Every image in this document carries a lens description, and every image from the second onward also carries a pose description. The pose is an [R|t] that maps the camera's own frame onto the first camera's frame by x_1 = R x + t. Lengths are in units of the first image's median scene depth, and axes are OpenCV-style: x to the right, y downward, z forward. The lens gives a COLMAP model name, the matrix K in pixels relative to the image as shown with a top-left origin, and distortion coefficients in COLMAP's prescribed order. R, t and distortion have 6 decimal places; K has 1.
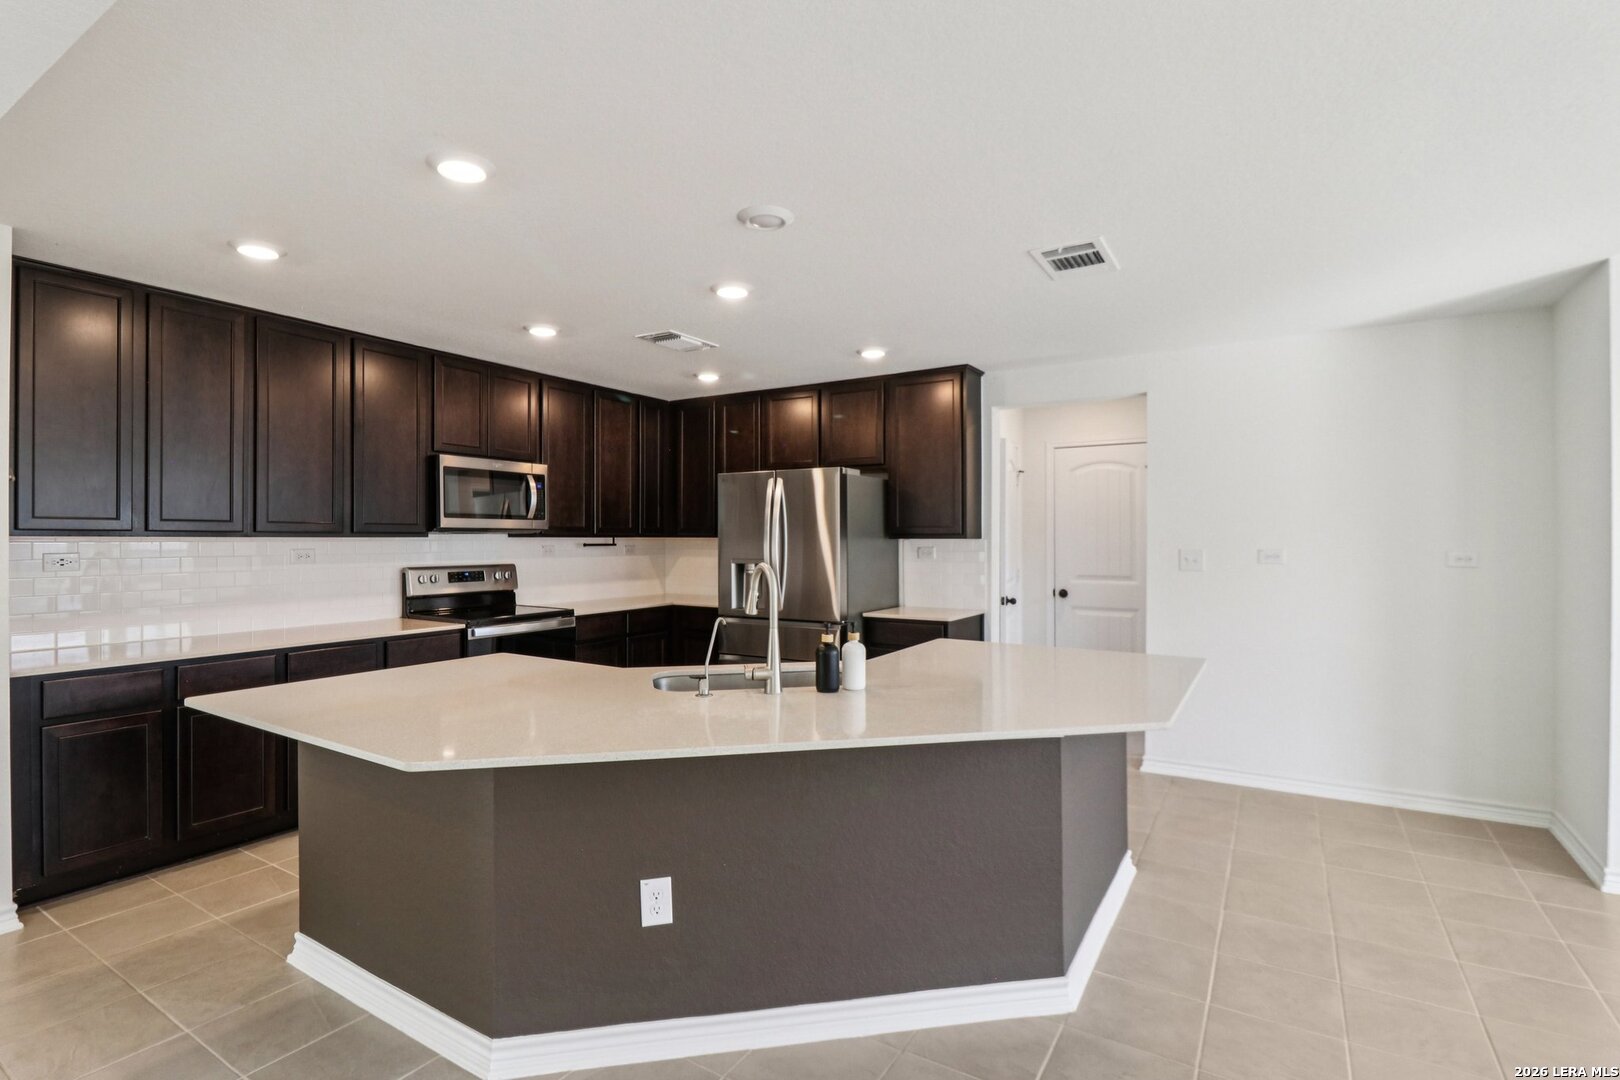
lens RADIAL K [[772.1, 0, 786.1], [0, 772.1, 536.6], [0, 0, 1]] dist [0.011825, -0.015008]
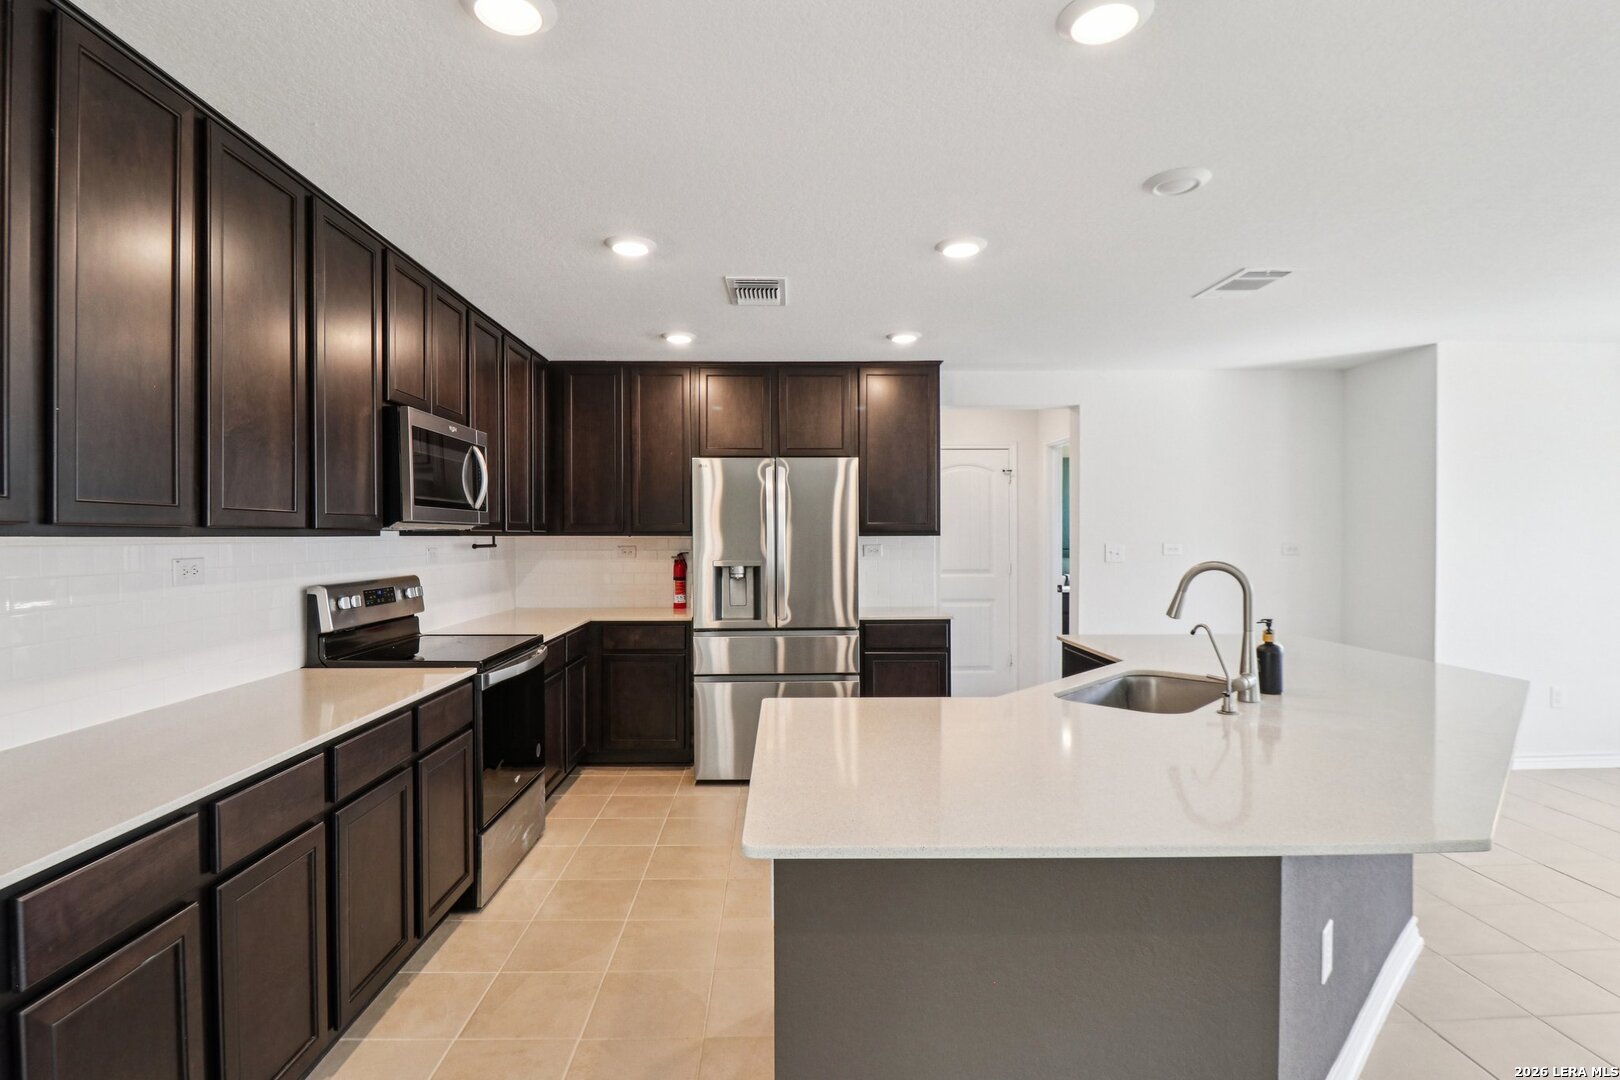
lens RADIAL K [[795.5, 0, 793.7], [0, 795.5, 536.2], [0, 0, 1]] dist [0.001368, -0.009350]
pose [[0.835300, -0.004025, 0.549779, -0.535285], [0.003176, 0.999992, 0.002495, 0.000513], [-0.549785, -0.000338, 0.835306, 0.270772]]
